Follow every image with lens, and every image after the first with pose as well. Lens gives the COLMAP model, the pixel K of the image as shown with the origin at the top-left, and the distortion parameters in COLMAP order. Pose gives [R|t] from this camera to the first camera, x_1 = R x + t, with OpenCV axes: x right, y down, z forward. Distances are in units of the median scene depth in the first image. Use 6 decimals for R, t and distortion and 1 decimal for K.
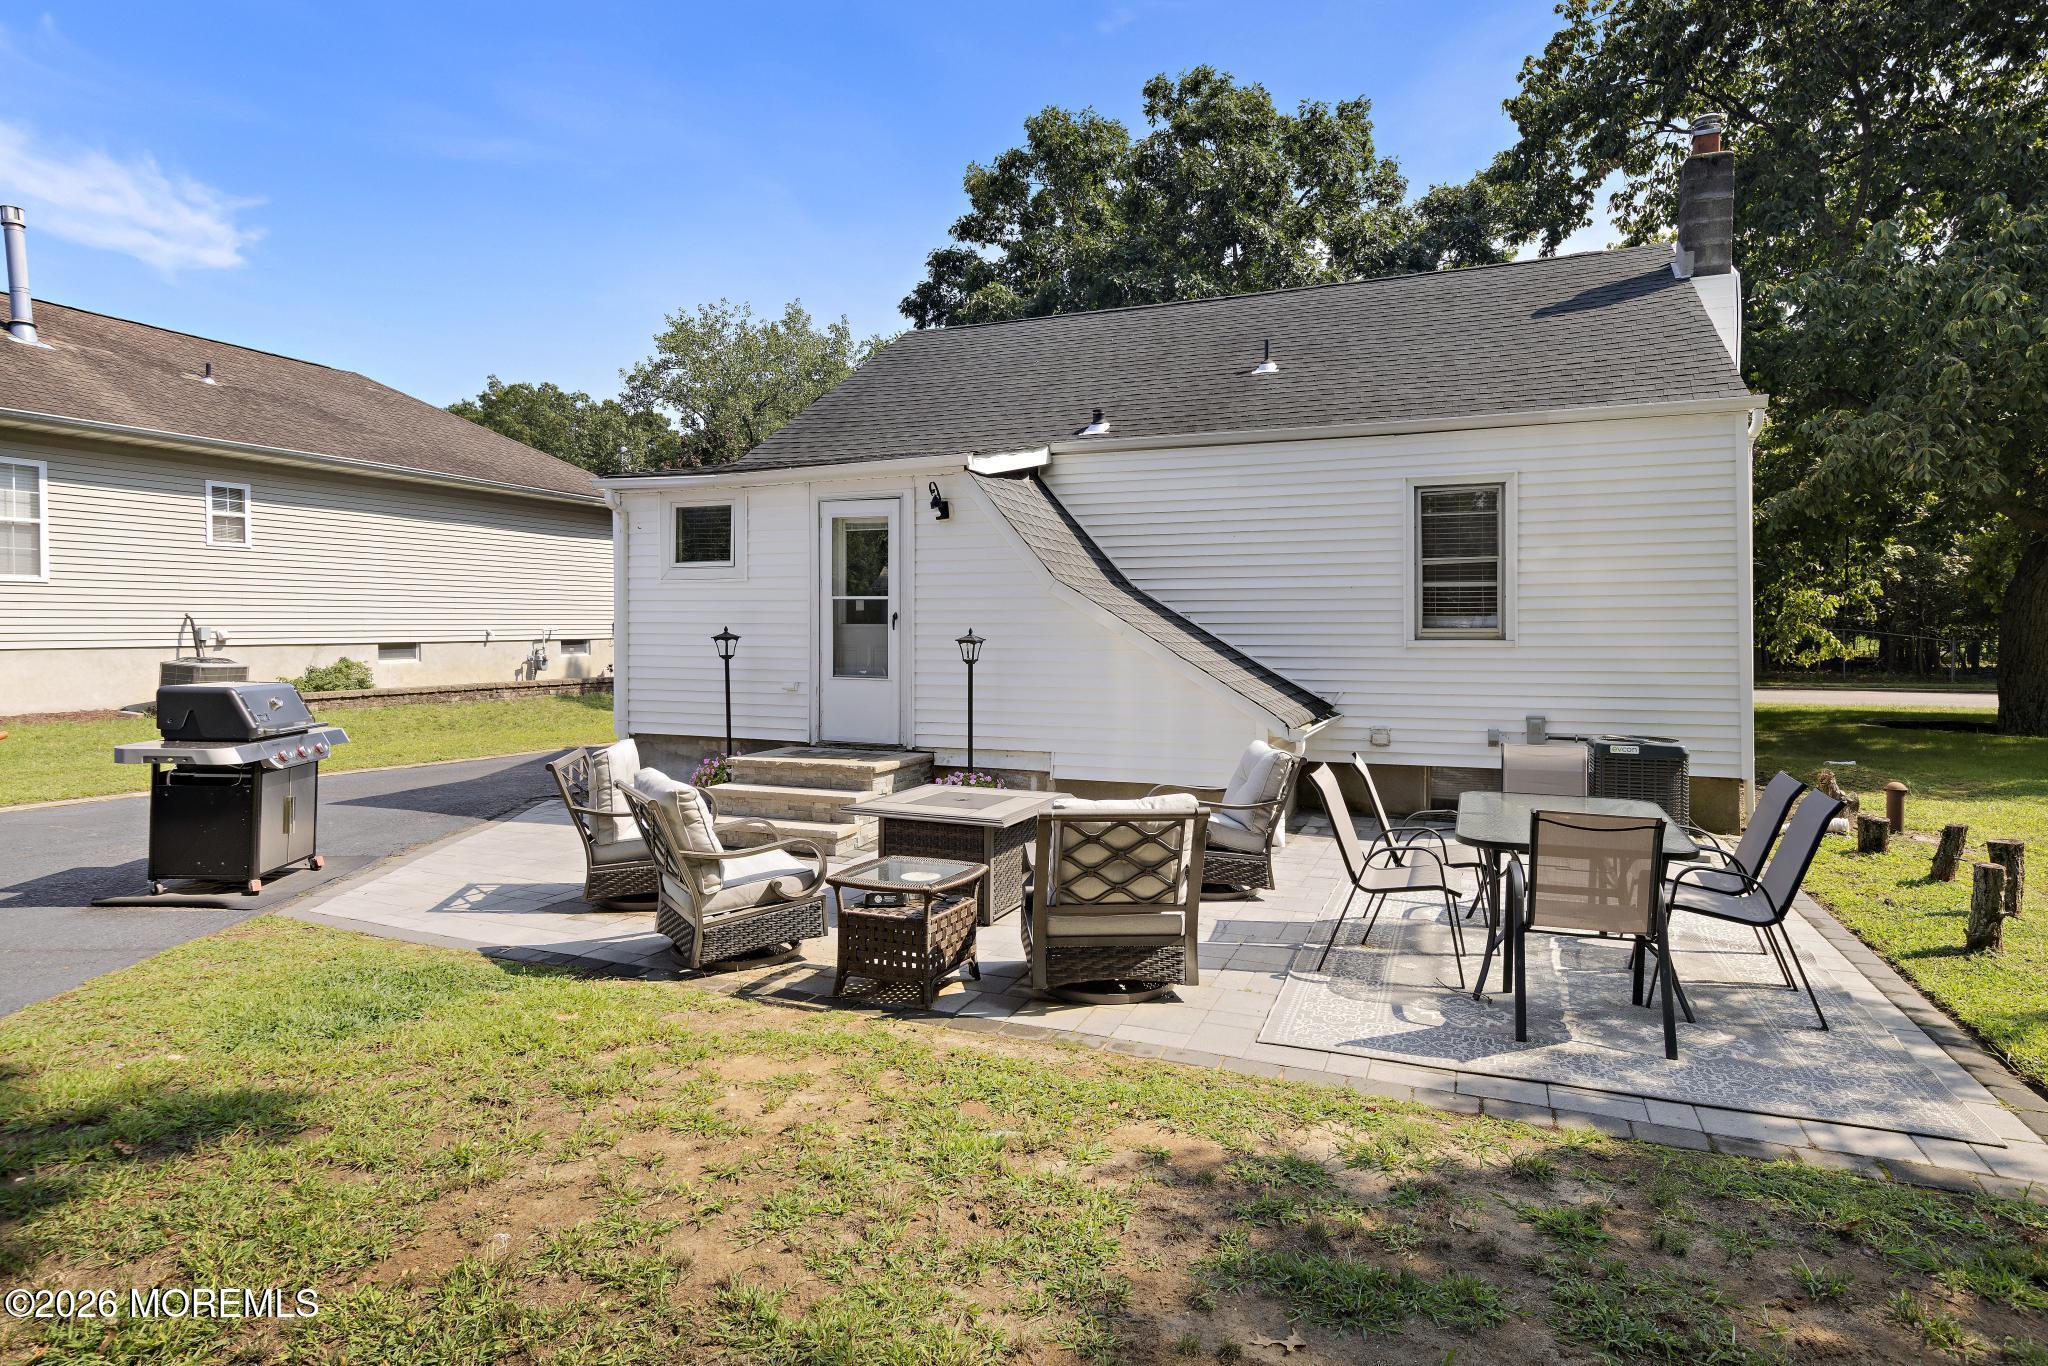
lens RADIAL K [[1112.3, 0, 1022.2], [0, 1112.3, 655.0], [0, 0, 1]] dist [0.007007, 0.000723]
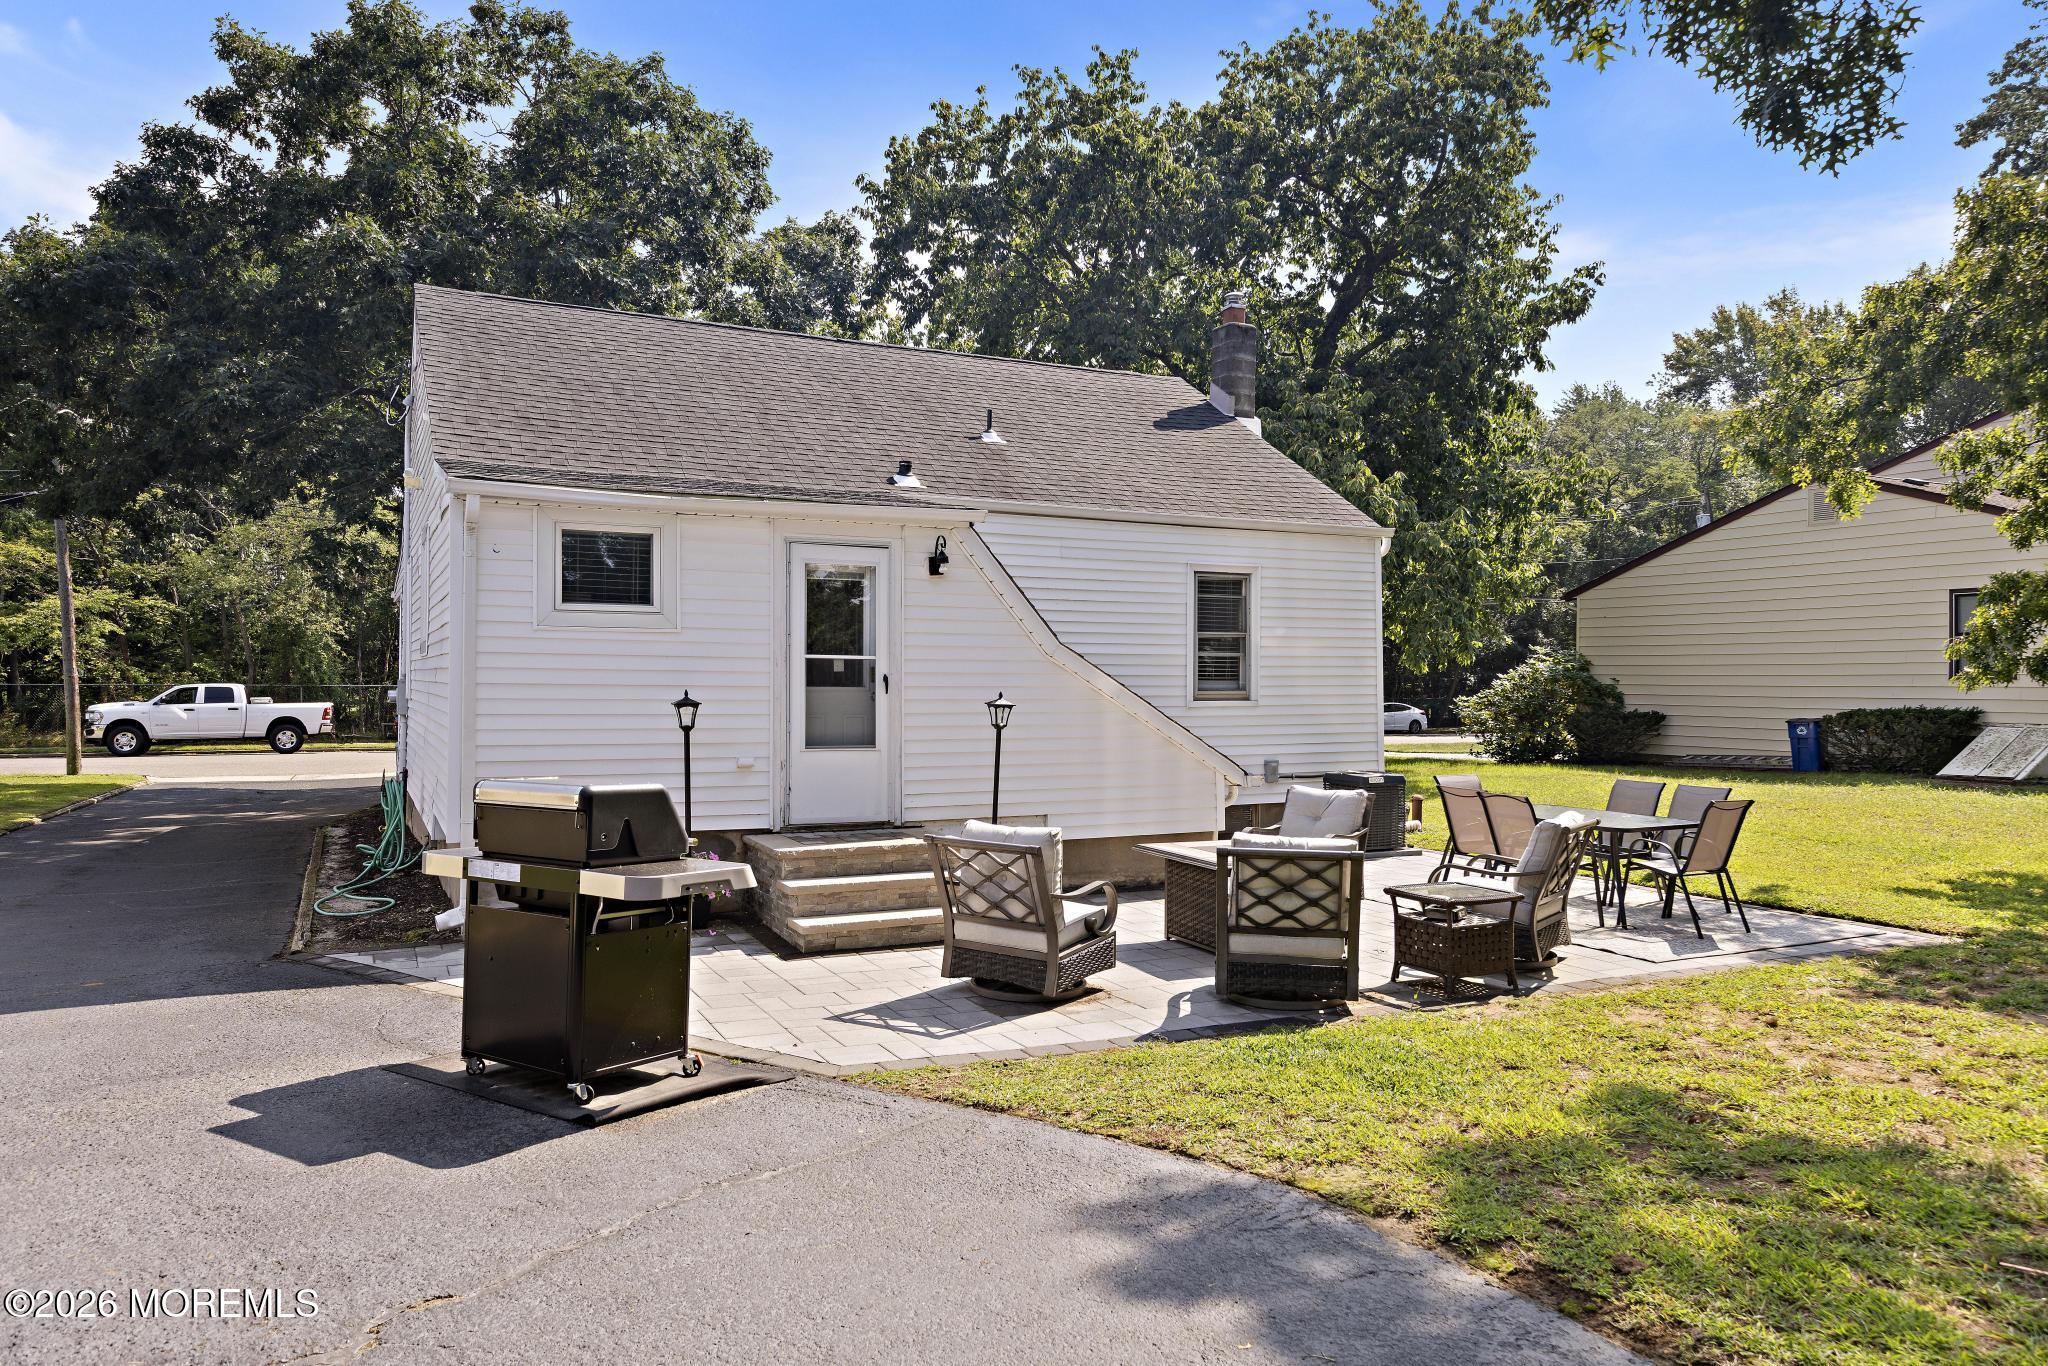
lens RADIAL K [[1344.4, 0, 1024.0], [0, 1344.4, 683.0], [0, 0, 1]] dist [0.004966, 0.001595]
pose [[0.661927, 0.002864, 0.749562, -0.812657], [0.014458, 0.999758, -0.016587, -0.011099], [-0.749428, 0.021817, 0.661726, 0.186190]]
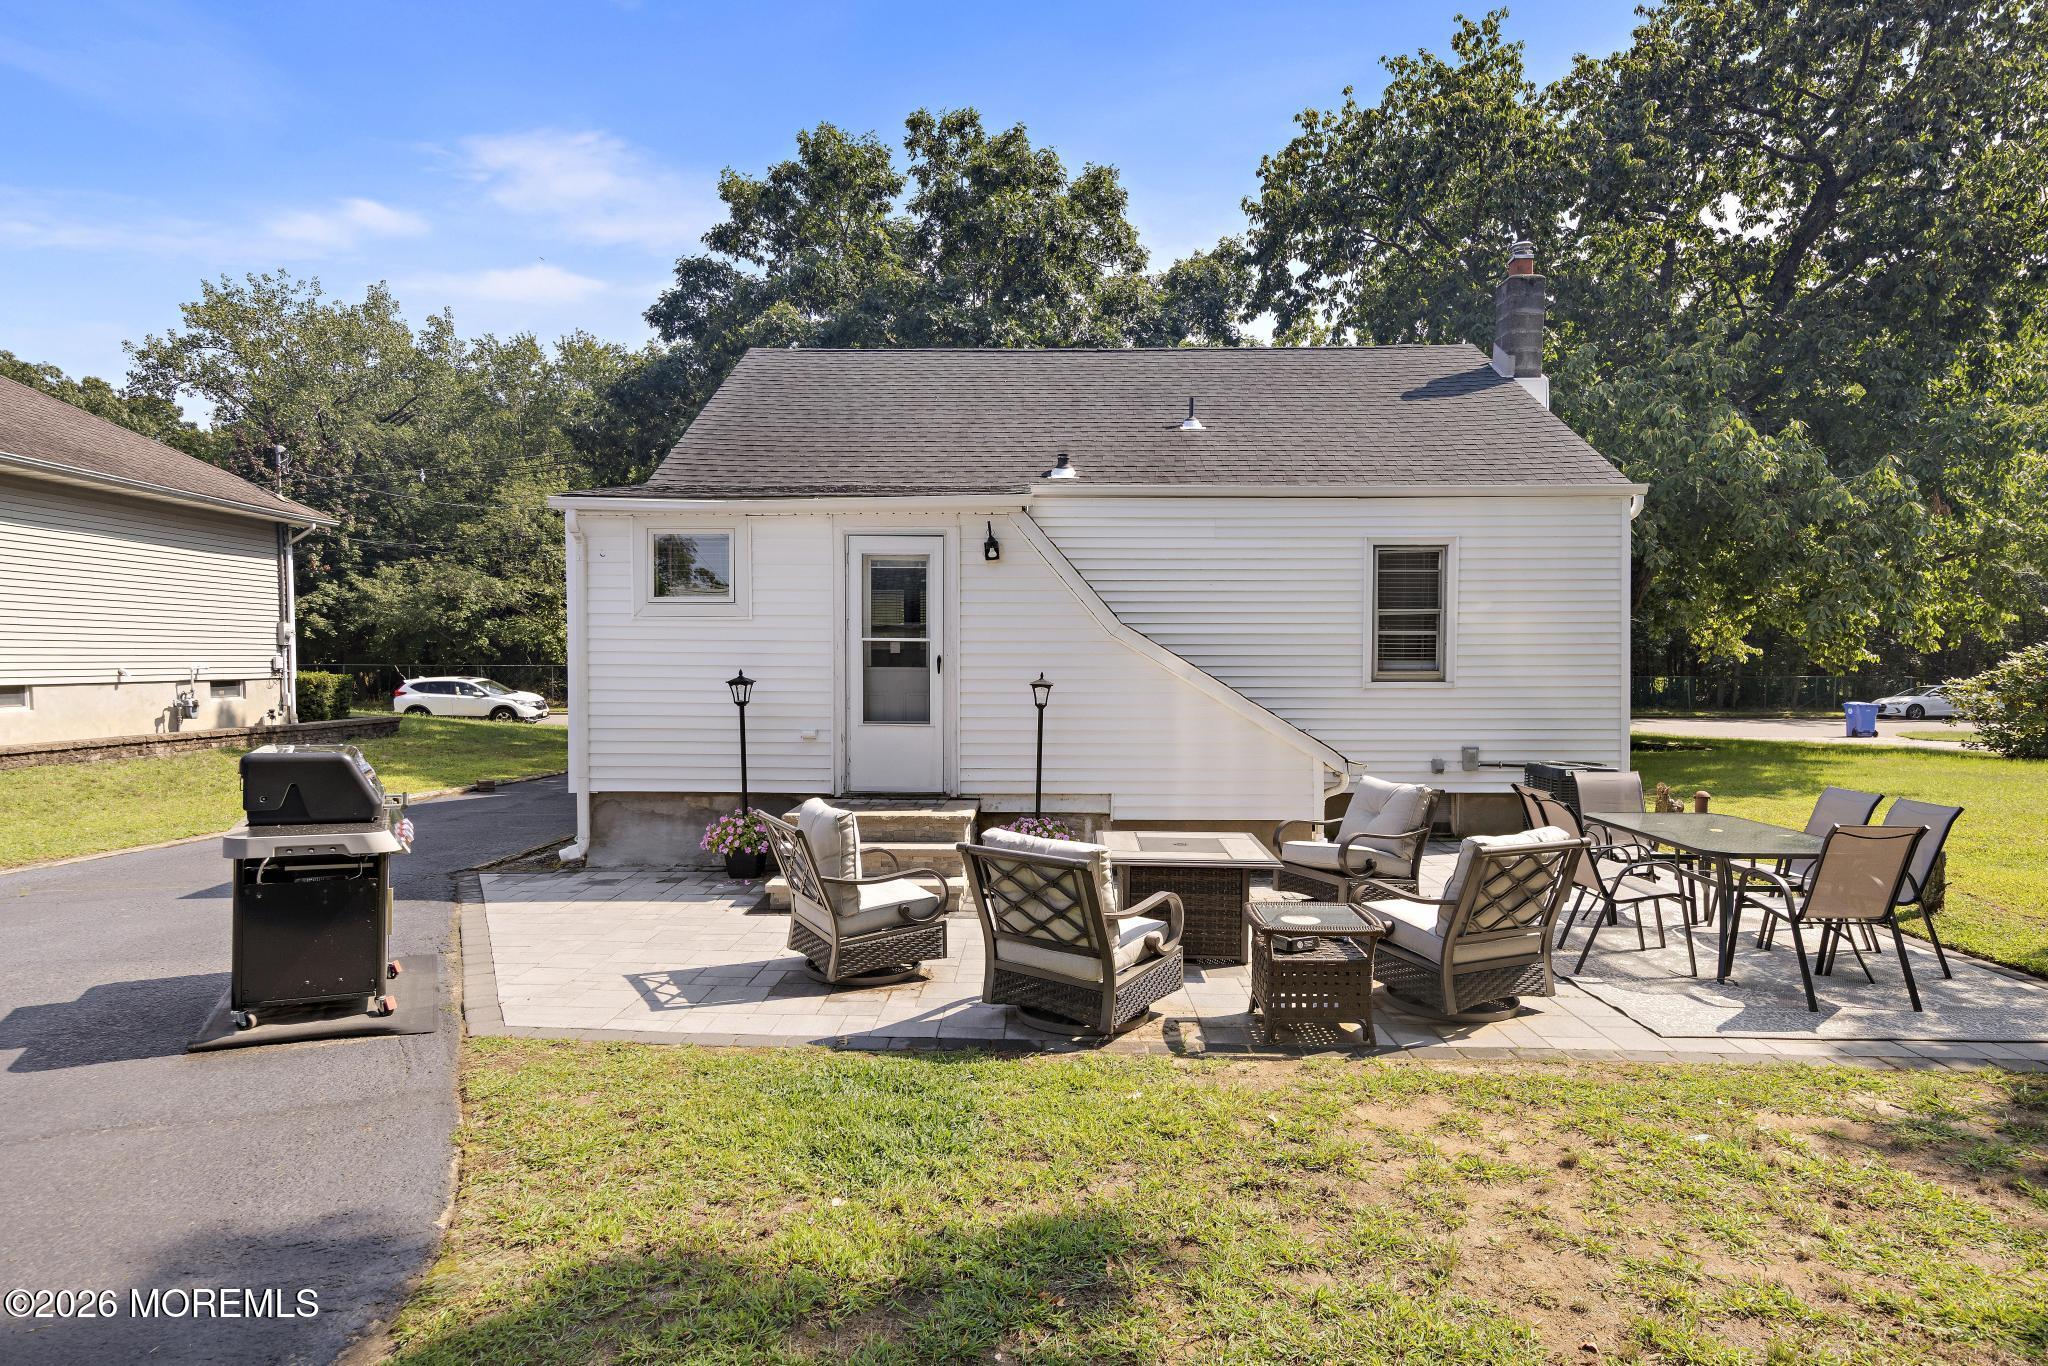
lens RADIAL K [[1111.2, 0, 1016.2], [0, 1111.2, 717.3], [0, 0, 1]] dist [0.007363, -0.000093]
pose [[0.933741, -0.015205, 0.357626, -0.375901], [0.006653, 0.999662, 0.025131, -0.008147], [-0.357888, -0.021086, 0.933527, 0.076046]]
